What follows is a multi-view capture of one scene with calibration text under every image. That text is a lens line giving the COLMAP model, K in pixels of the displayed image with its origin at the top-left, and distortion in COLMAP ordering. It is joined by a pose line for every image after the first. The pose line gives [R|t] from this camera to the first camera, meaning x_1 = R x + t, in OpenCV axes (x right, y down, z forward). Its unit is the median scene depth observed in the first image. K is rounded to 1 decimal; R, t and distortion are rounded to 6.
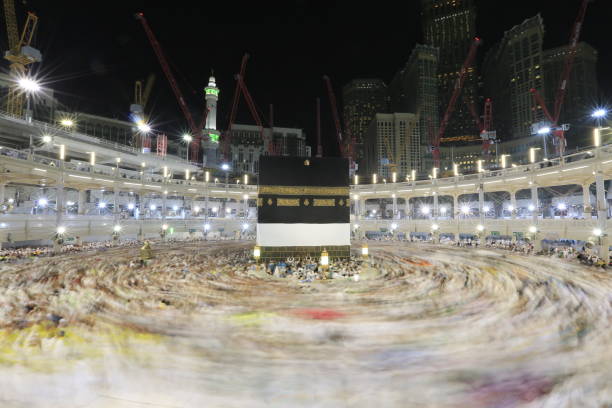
lens RADIAL K [[283.2, 0, 307.9], [0, 283.2, 203.4], [0, 0, 1]] dist [-0.049144, 0.016682]
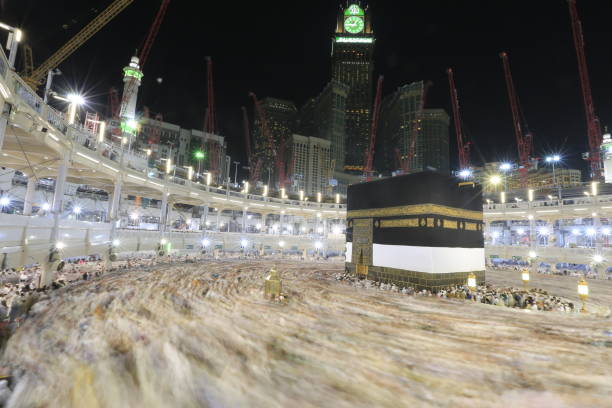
lens RADIAL K [[283.2, 0, 304.4], [0, 283.2, 200.2], [0, 0, 1]] dist [-0.049144, 0.016682]
pose [[0.916713, 0.091943, 0.388823, -0.116393], [-0.066105, 0.994653, -0.079348, 0.002939], [-0.394039, 0.047036, 0.917889, 0.046432]]
